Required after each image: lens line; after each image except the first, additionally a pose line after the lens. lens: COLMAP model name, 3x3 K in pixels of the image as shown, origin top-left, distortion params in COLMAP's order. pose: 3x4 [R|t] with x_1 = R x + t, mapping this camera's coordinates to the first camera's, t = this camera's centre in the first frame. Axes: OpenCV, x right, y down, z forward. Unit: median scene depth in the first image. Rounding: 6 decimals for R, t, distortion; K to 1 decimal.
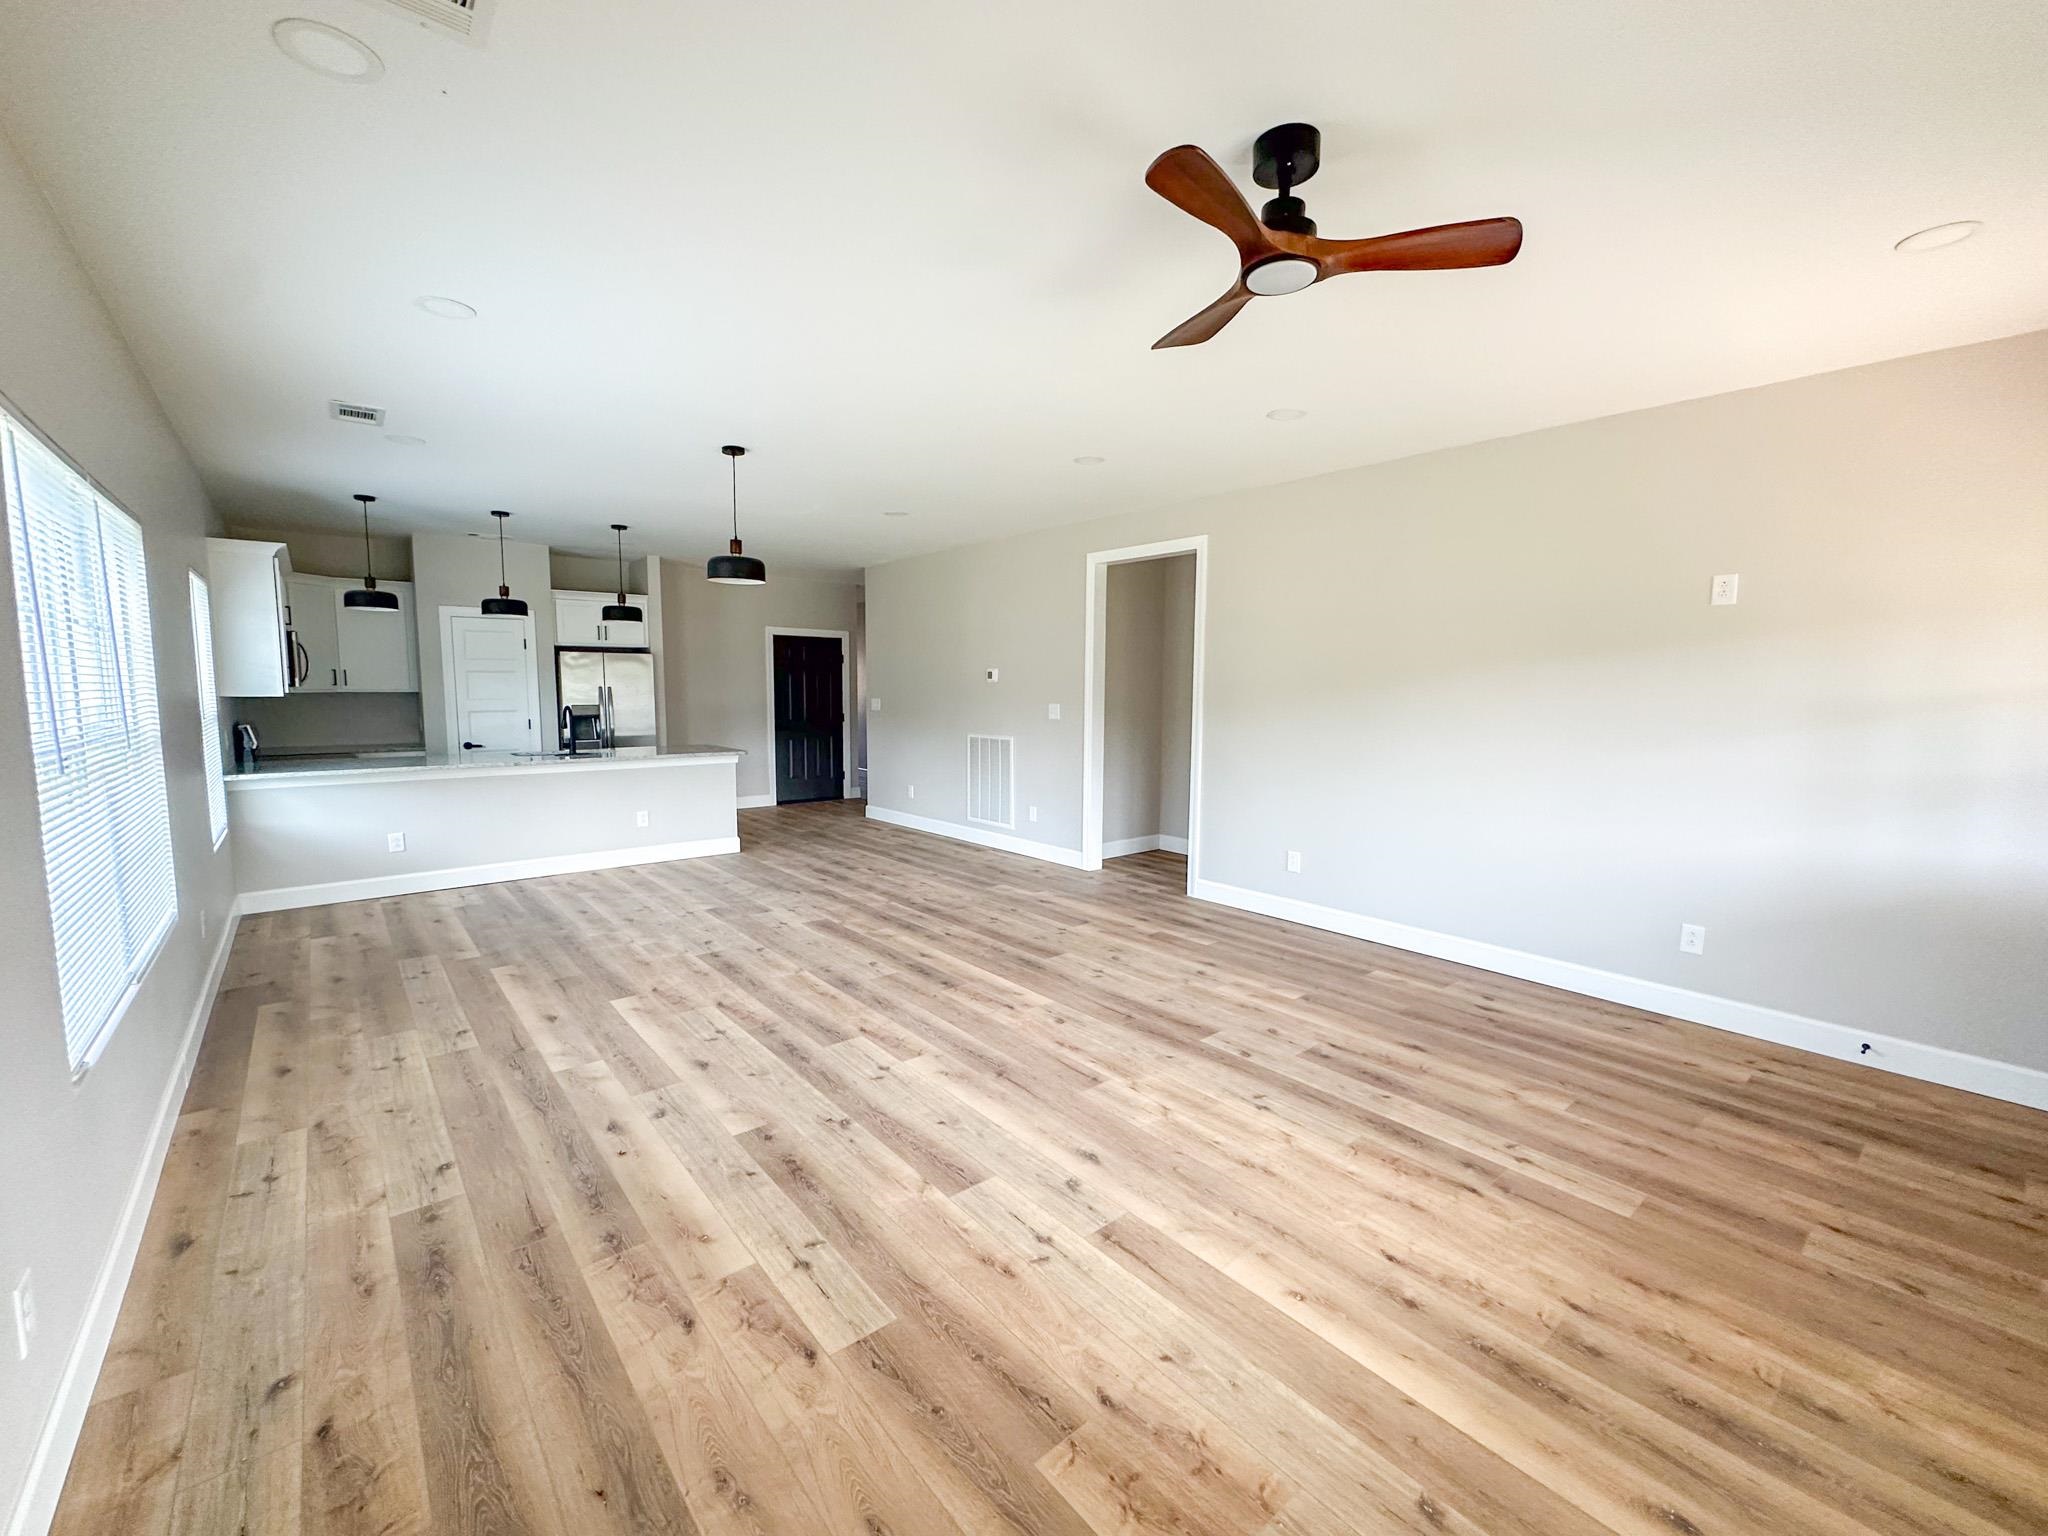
lens RADIAL K [[842.4, 0, 1025.6], [0, 842.4, 772.4], [0, 0, 1]] dist [-0.002326, -0.000164]
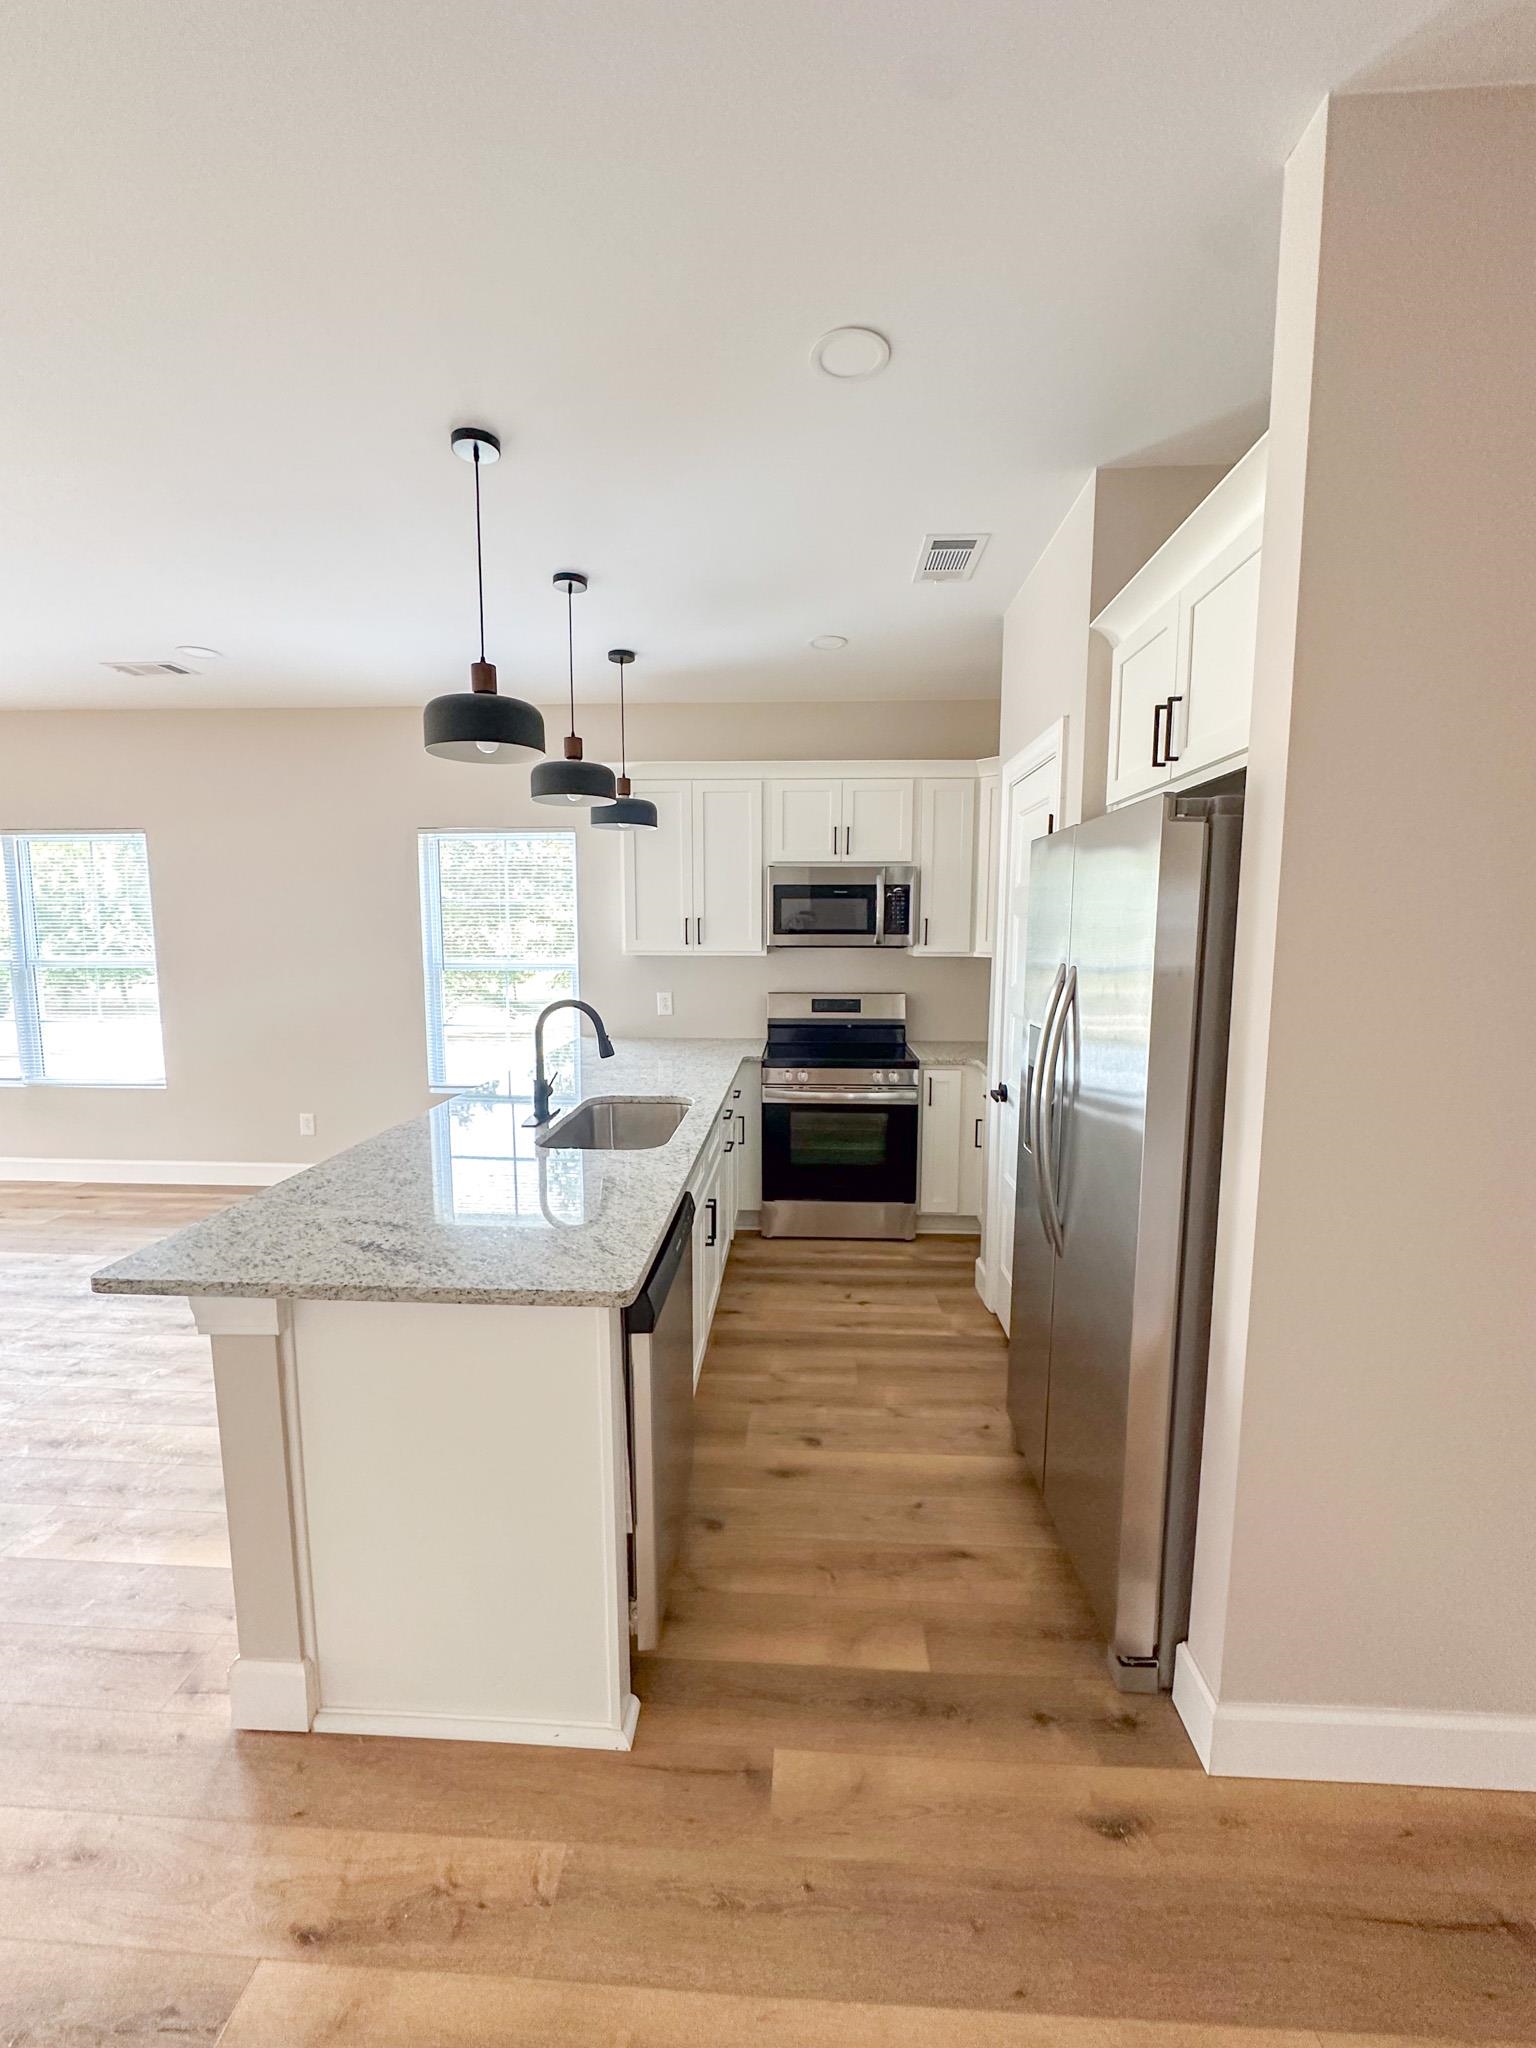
lens RADIAL K [[824.3, 0, 768.0], [0, 824.3, 1024.0], [0, 0, 1]] dist [-0.005126, 0.000571]
pose [[-0.681877, 0.072950, -0.727820, -0.518828], [-0.085354, 0.980282, 0.178220, -0.234276], [0.726470, 0.183647, -0.662205, 2.138136]]
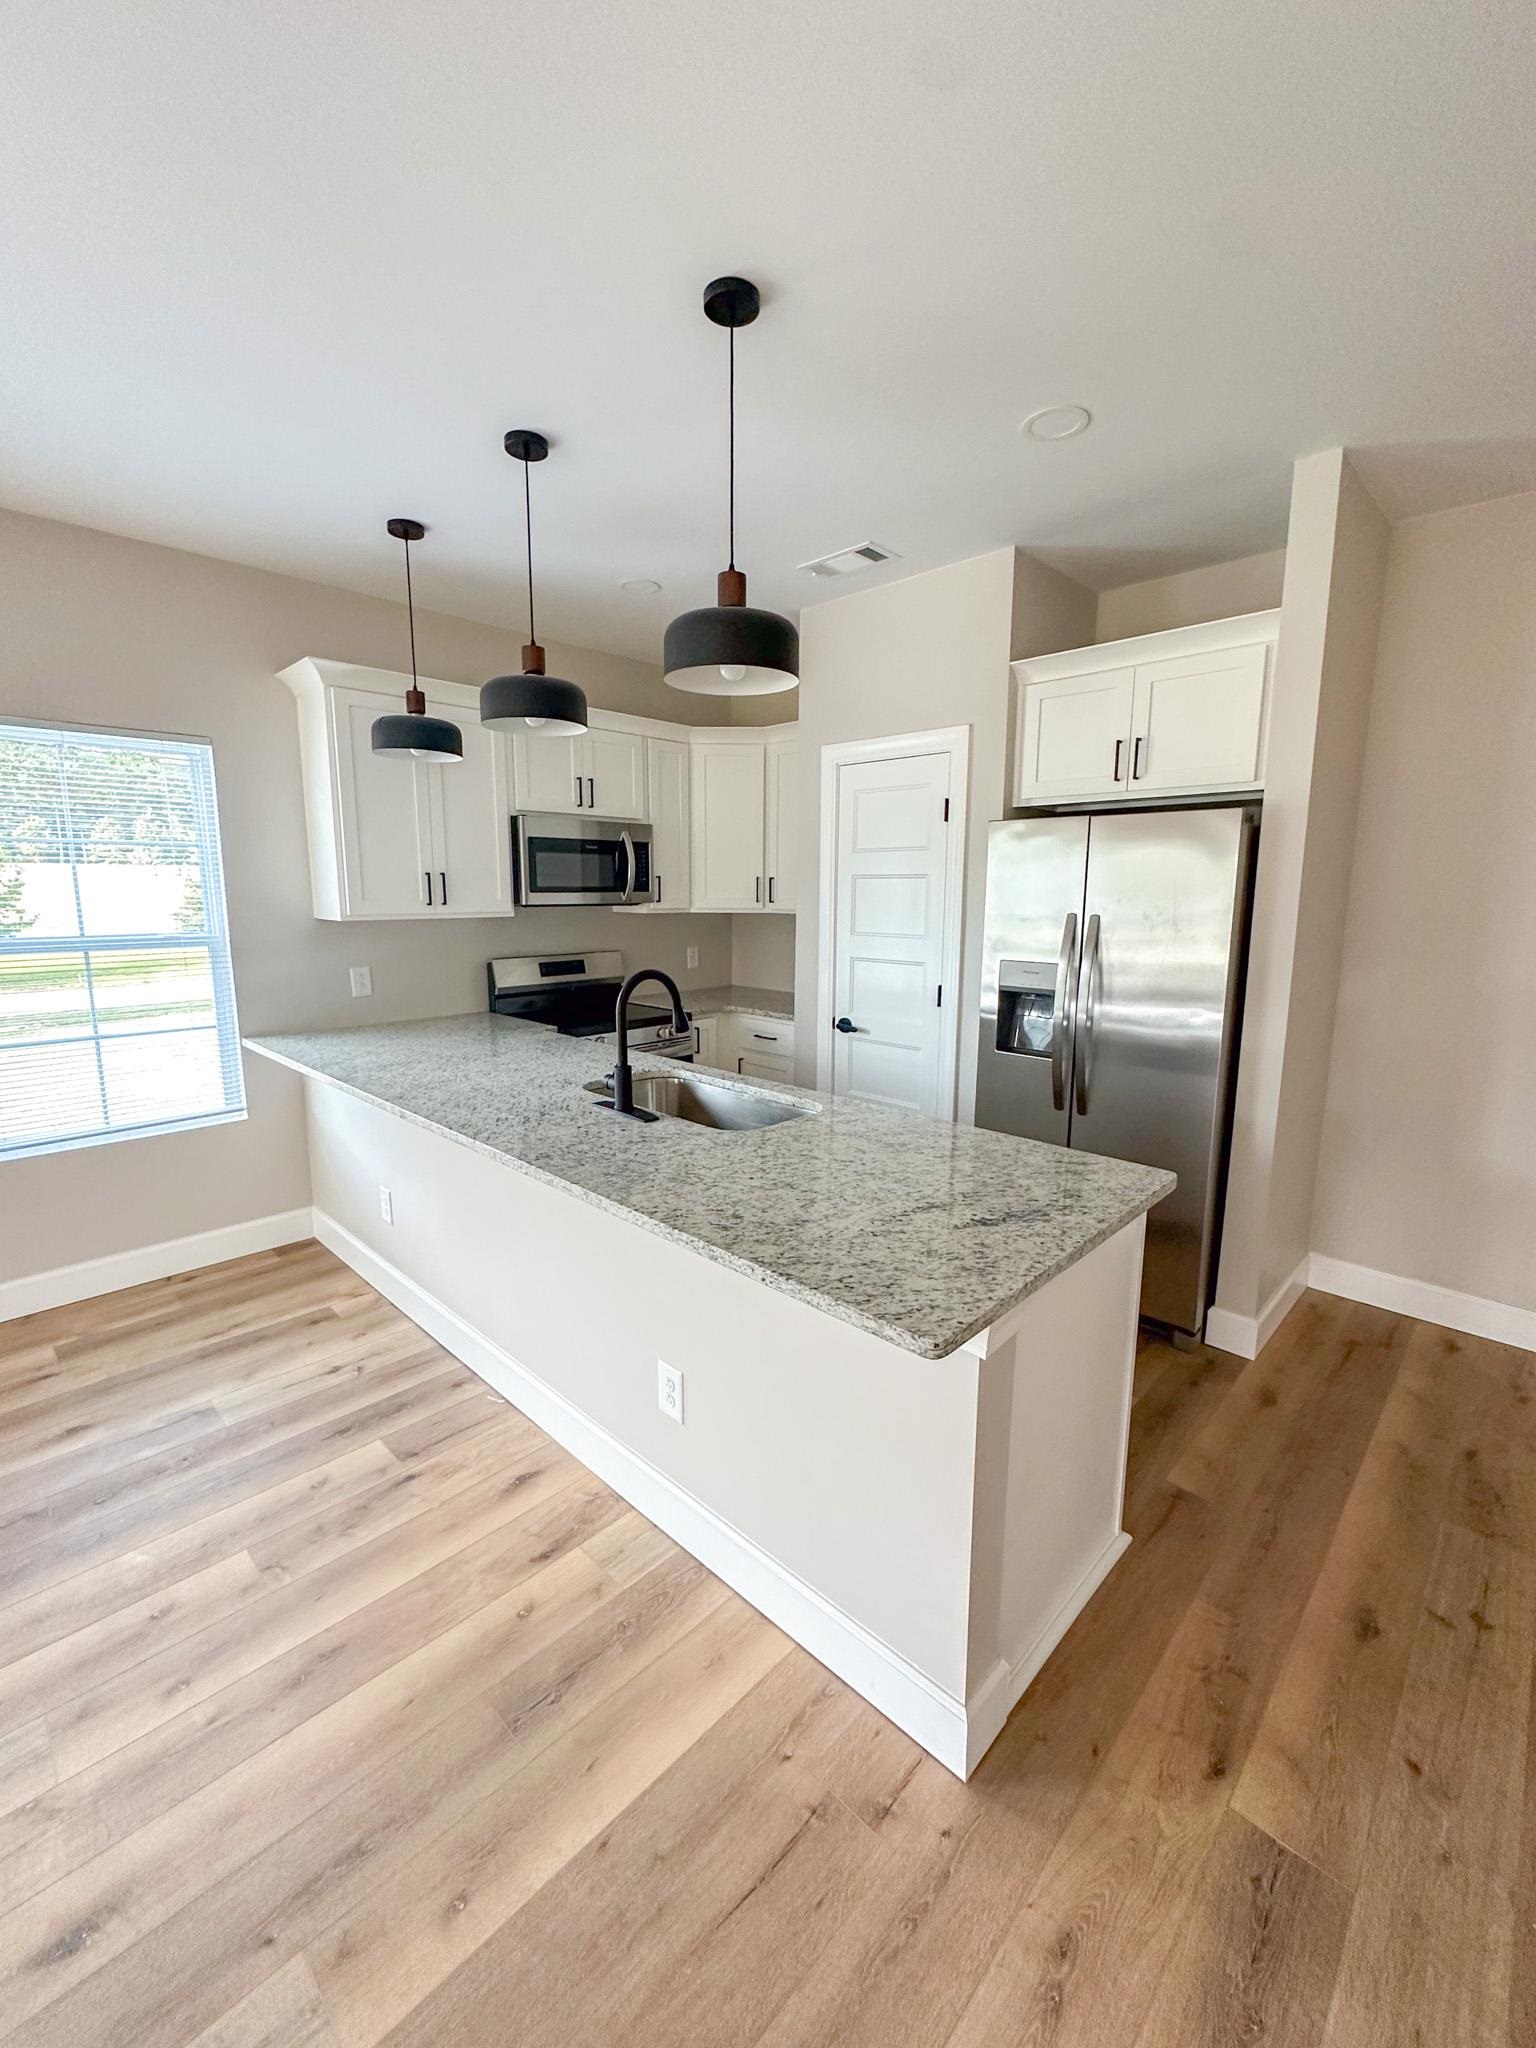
lens RADIAL K [[830.5, 0, 780.7], [0, 830.5, 1025.5], [0, 0, 1]] dist [0.001555, 0.000317]
pose [[0.103161, 0.155356, -0.982457, -0.323137], [-0.109183, 0.983527, 0.144061, -0.180241], [0.988654, 0.092406, 0.118424, 1.633851]]
